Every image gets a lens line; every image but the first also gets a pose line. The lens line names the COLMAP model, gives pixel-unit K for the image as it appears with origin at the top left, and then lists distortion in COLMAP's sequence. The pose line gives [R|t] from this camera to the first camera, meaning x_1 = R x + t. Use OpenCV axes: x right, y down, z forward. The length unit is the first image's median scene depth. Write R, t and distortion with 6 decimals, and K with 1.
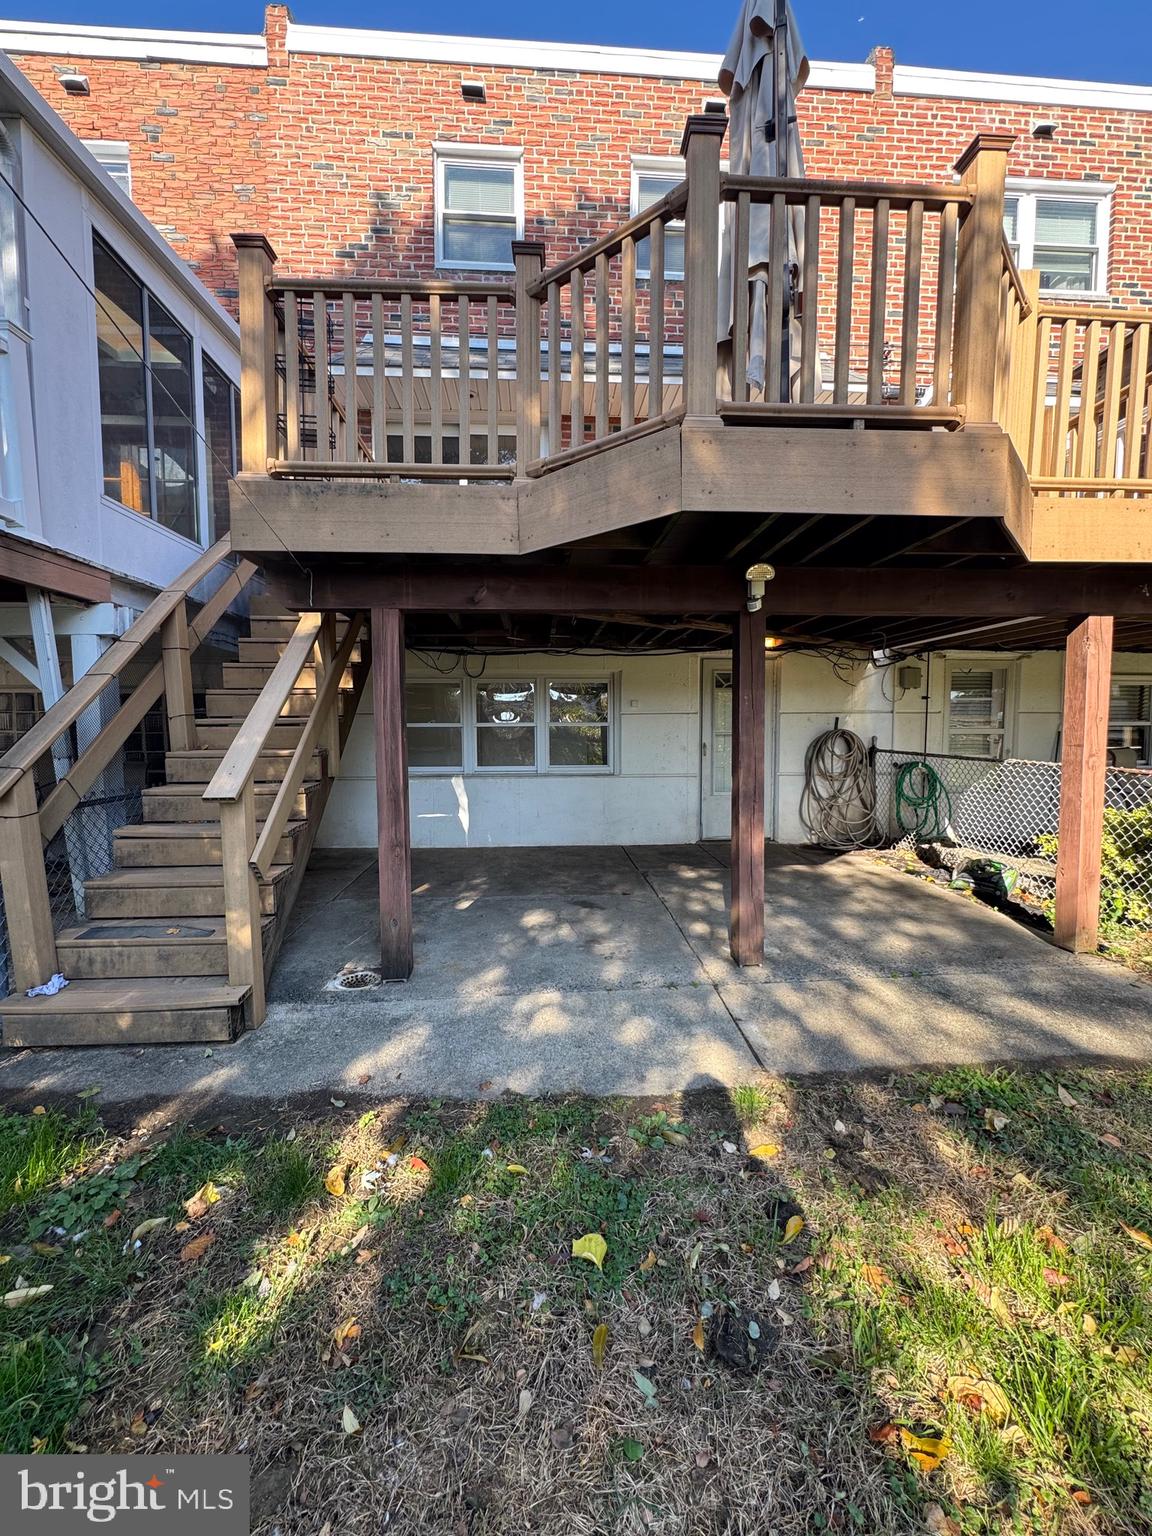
lens RADIAL K [[610.6, 0, 569.6], [0, 610.6, 771.2], [0, 0, 1]] dist [-0.001374, -0.000289]
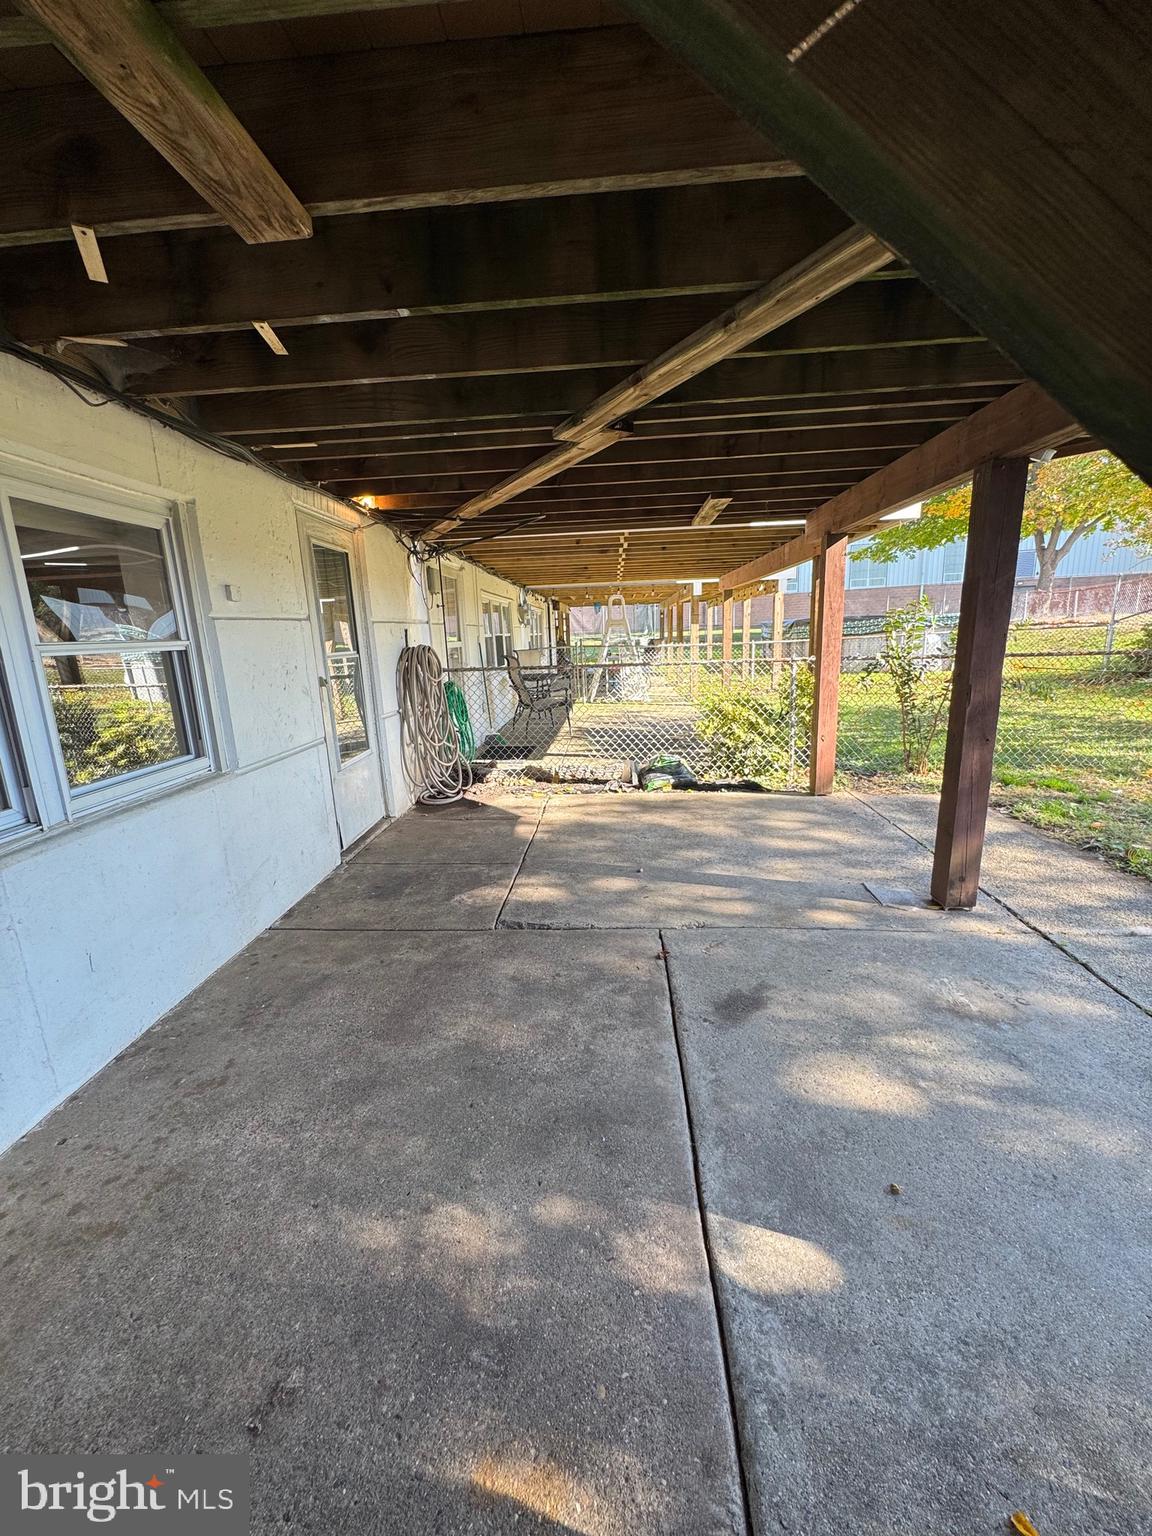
lens RADIAL K [[610.6, 0, 577.8], [0, 610.6, 766.8], [0, 0, 1]] dist [-0.001374, -0.000289]
pose [[0.117398, -0.218421, 0.968767, -0.512875], [0.110050, 0.972366, 0.205896, -0.100533], [-0.986968, 0.082441, 0.138191, 1.281526]]
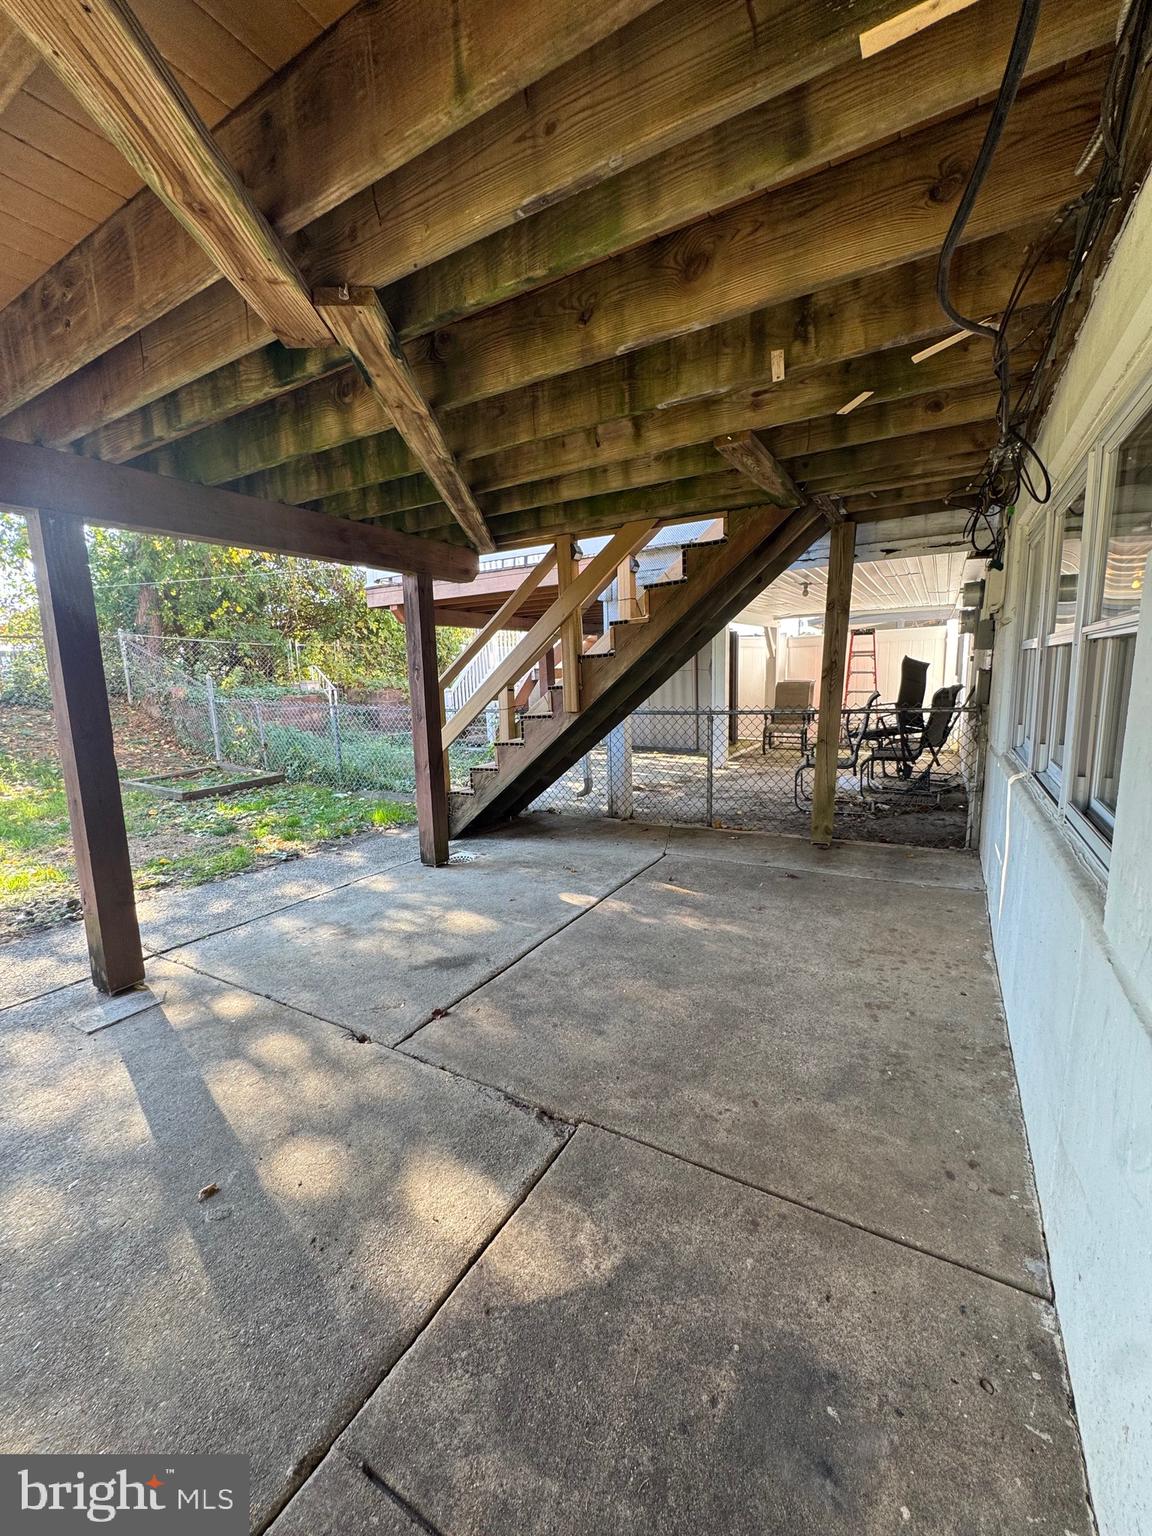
lens RADIAL K [[610.6, 0, 573.9], [0, 610.6, 766.8], [0, 0, 1]] dist [-0.001374, -0.000289]
pose [[-0.563851, 0.148396, -0.812435, 0.525062], [-0.028482, 0.979645, 0.198705, -0.120990], [0.825385, 0.135180, -0.548147, 1.727875]]
